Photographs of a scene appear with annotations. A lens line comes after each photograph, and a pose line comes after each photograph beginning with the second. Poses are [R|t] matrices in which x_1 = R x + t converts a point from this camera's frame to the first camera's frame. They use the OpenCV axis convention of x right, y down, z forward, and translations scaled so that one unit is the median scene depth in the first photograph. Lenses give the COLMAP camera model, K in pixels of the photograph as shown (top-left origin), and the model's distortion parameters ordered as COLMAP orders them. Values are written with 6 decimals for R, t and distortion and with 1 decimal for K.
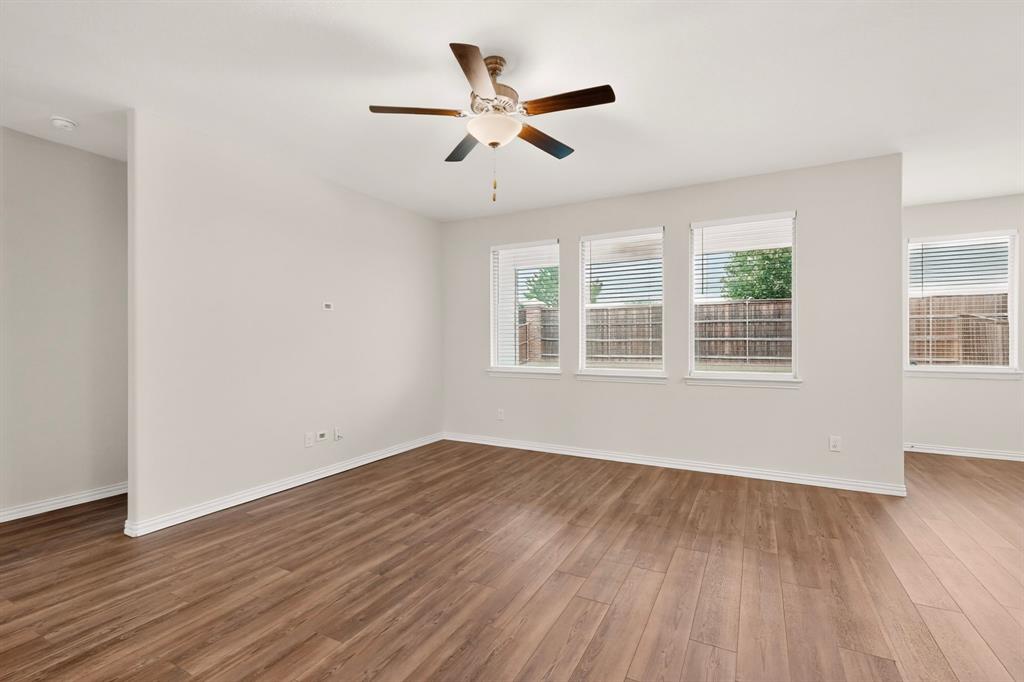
lens RADIAL K [[447.0, 0, 504.2], [0, 447.0, 338.5], [0, 0, 1]] dist [-0.008268, -0.000434]
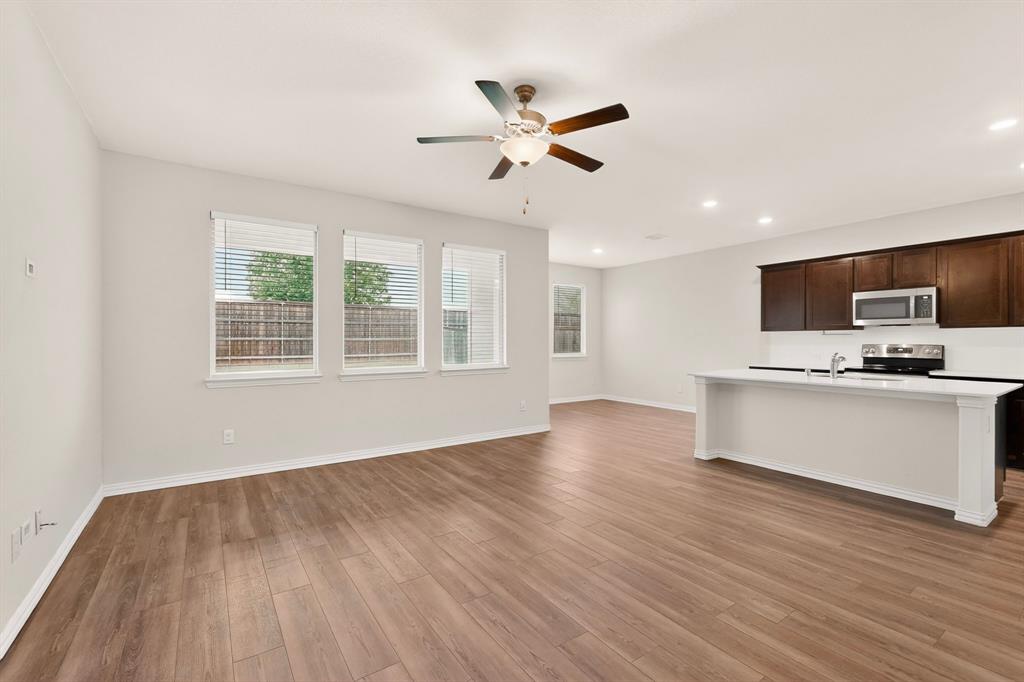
lens RADIAL K [[447.0, 0, 504.0], [0, 447.0, 337.6], [0, 0, 1]] dist [-0.008268, -0.000434]
pose [[0.456998, 0.008780, 0.889424, -0.613967], [-0.007063, 0.999956, -0.006242, 0.005387], [-0.889440, -0.003430, 0.457040, 0.314066]]
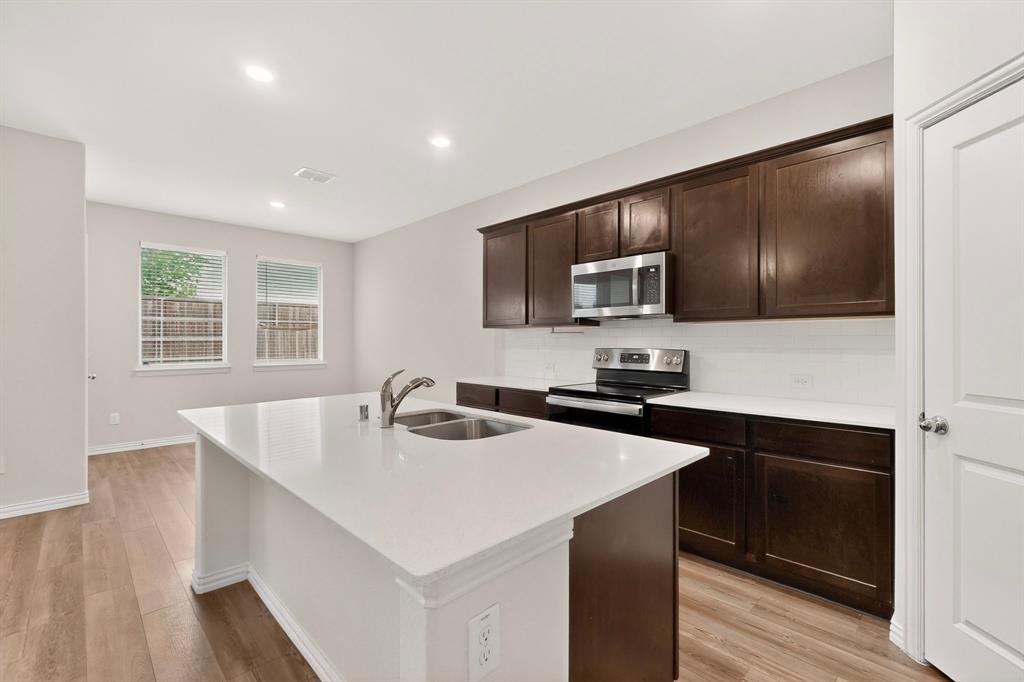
lens RADIAL K [[447.0, 0, 516.4], [0, 447.0, 339.0], [0, 0, 1]] dist [-0.008268, -0.000434]
pose [[0.283997, 0.006393, 0.958804, 0.201716], [-0.007699, 0.999961, -0.004387, -0.003139], [-0.958794, -0.006136, 0.284035, -0.134252]]
